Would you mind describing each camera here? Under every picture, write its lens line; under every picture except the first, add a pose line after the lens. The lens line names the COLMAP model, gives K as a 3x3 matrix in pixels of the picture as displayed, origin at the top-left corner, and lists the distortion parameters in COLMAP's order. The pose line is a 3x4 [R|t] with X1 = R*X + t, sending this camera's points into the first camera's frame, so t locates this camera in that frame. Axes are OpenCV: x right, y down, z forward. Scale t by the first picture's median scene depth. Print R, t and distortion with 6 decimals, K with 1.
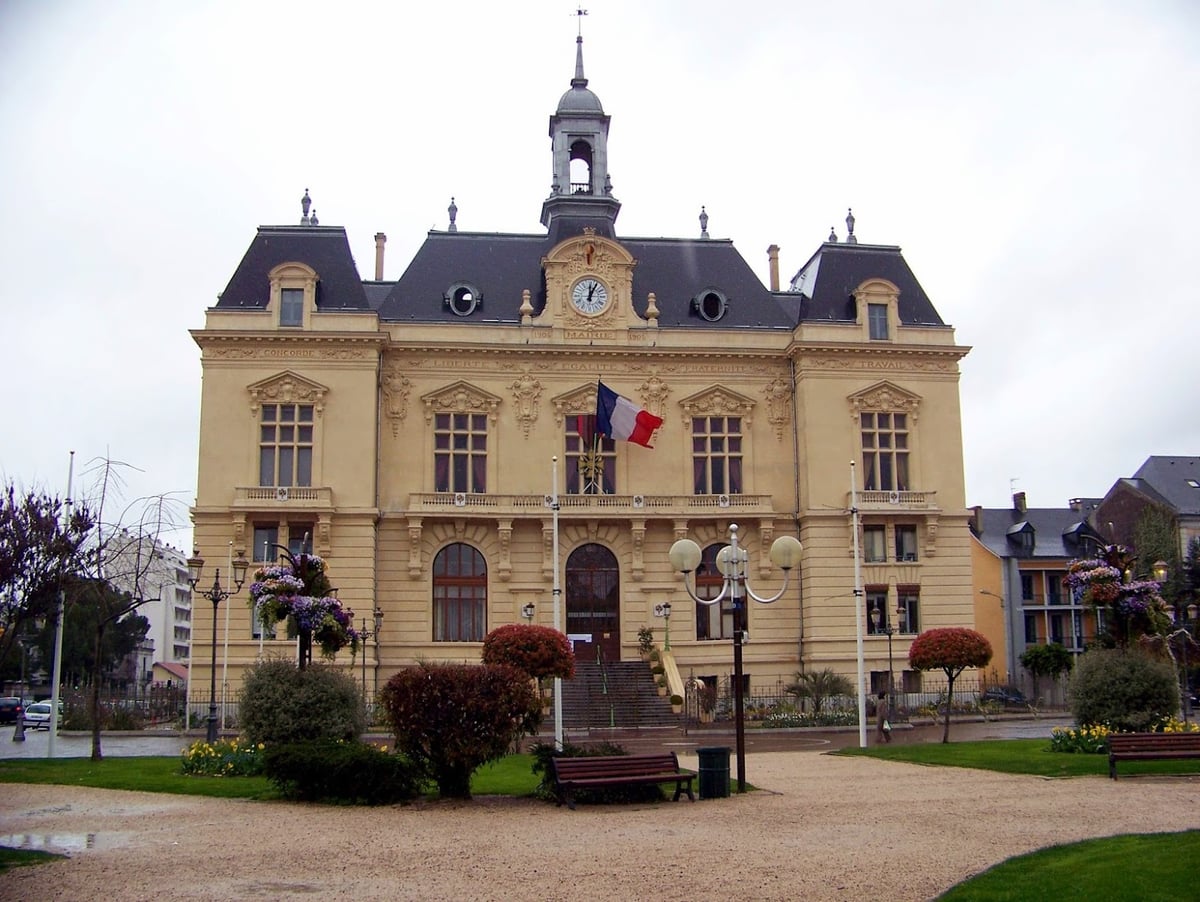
lens RADIAL K [[1366.9, 0, 678.3], [0, 1366.9, 448.4], [0, 0, 1]] dist [-0.239723, 0.292844]
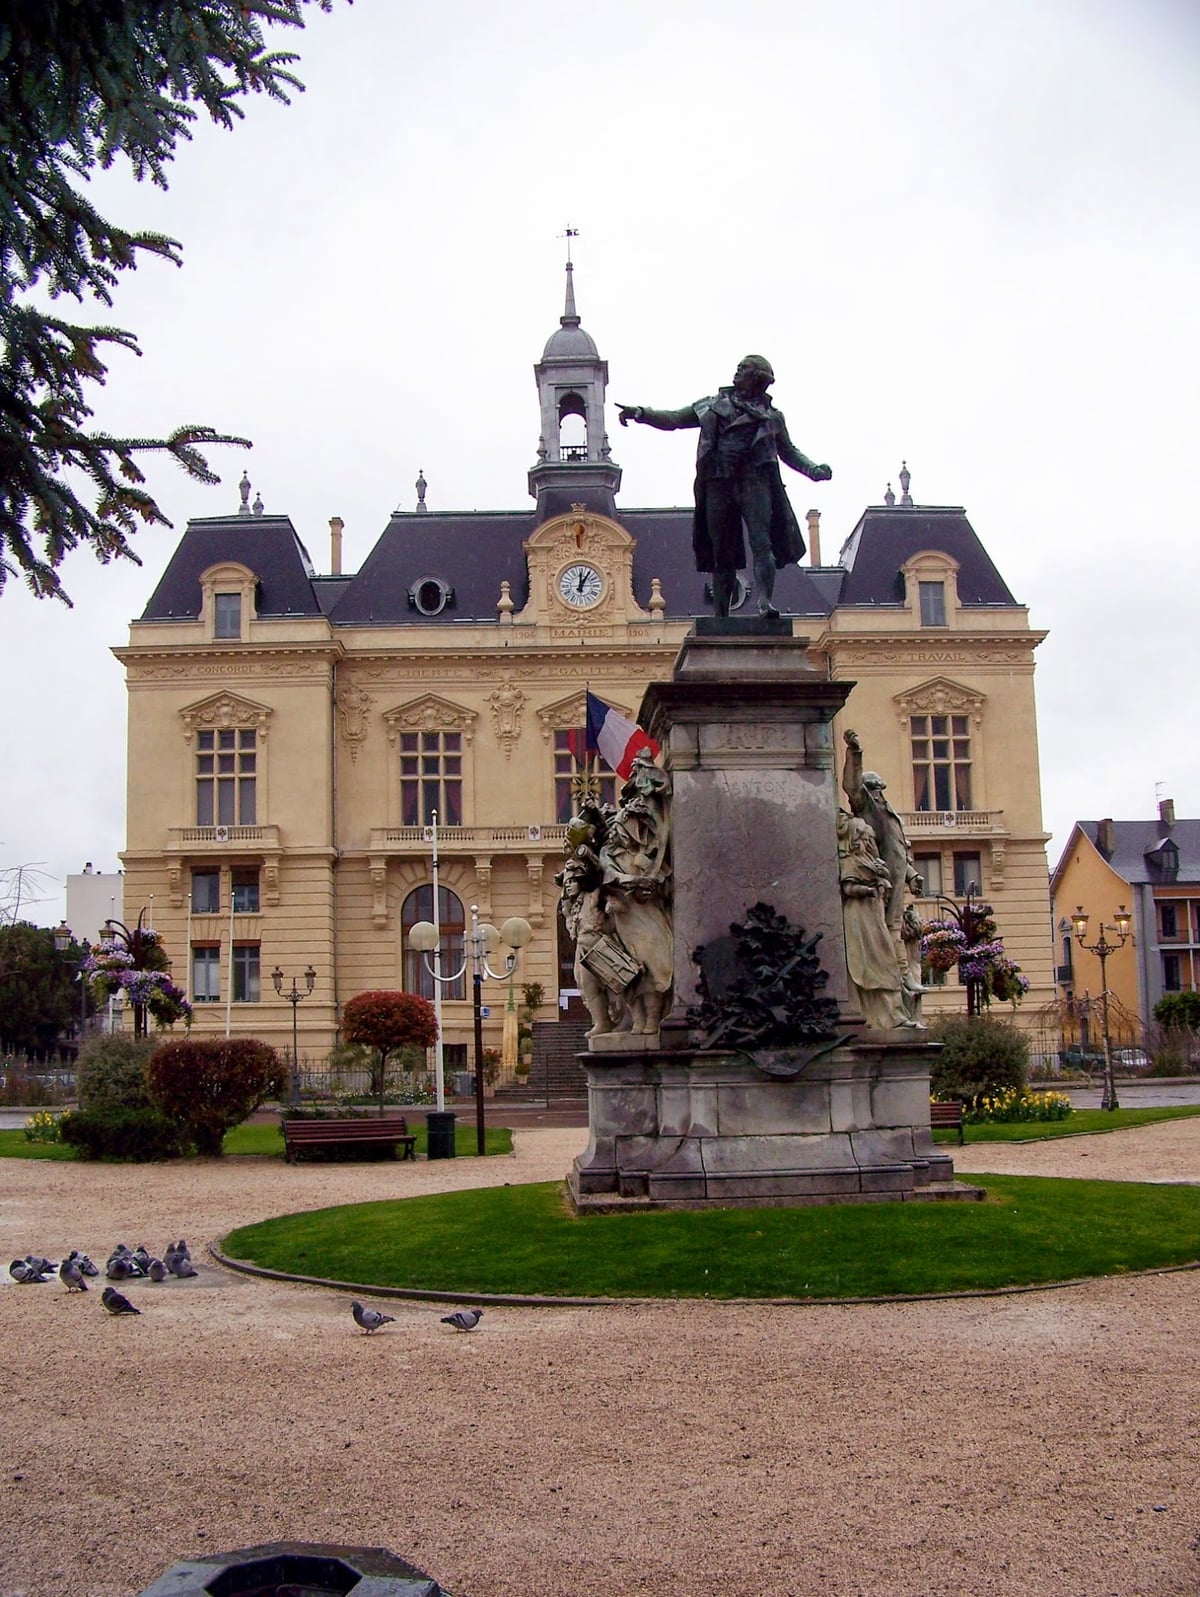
lens RADIAL K [[1819.2, 0, 598.9], [0, 1819.2, 833.3], [0, 0, 1]] dist [-0.239723, 0.292844]
pose [[0.991028, -0.021905, -0.131848, 0.090891], [0.029342, 0.998070, 0.054729, -0.021219], [0.130395, -0.058107, 0.989758, -0.109427]]
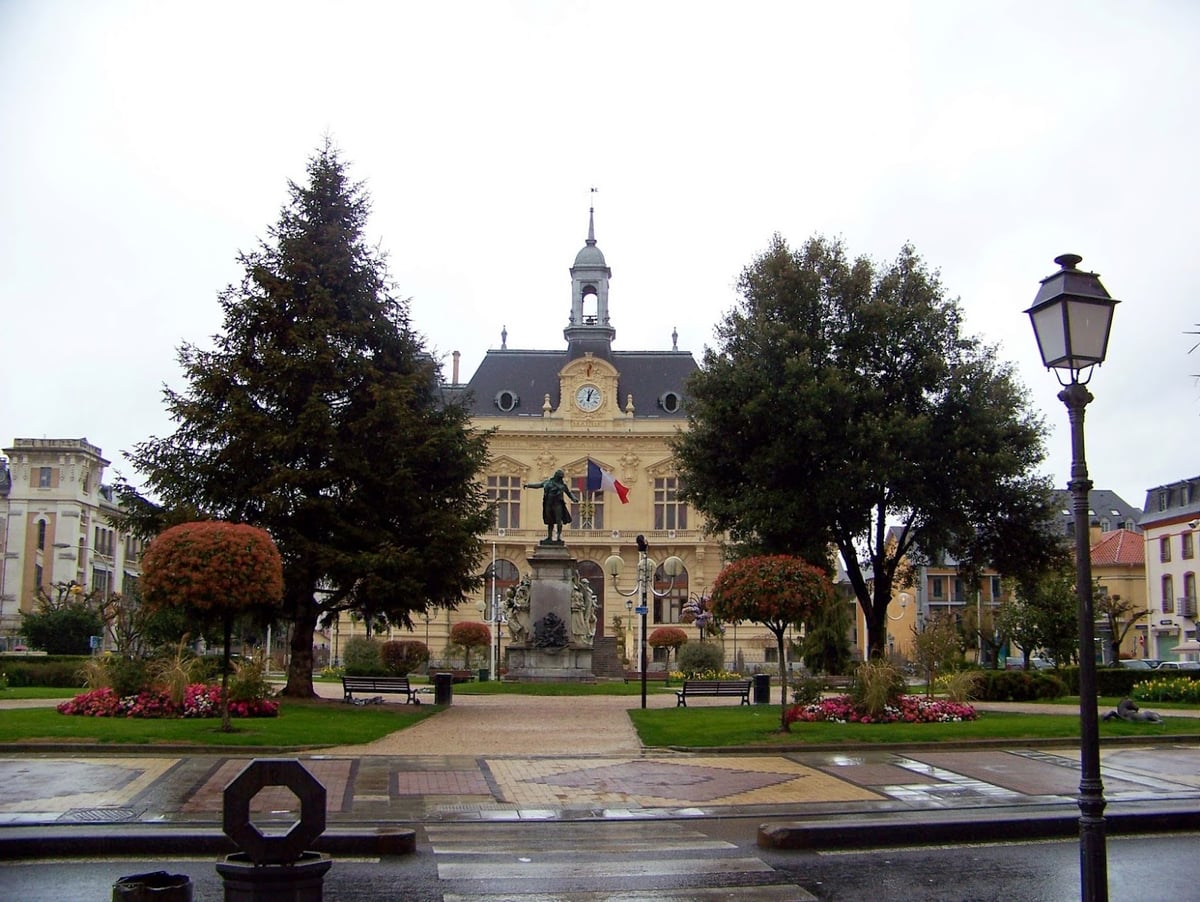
lens RADIAL K [[1374.3, 0, 654.9], [0, 1374.3, 451.0], [0, 0, 1]] dist [-0.230501, 0.375870]
pose [[0.991641, 0.004031, -0.128962, 0.211194], [-0.000823, 0.999689, 0.024920, -0.092504], [0.129023, -0.024605, 0.991336, -0.527197]]
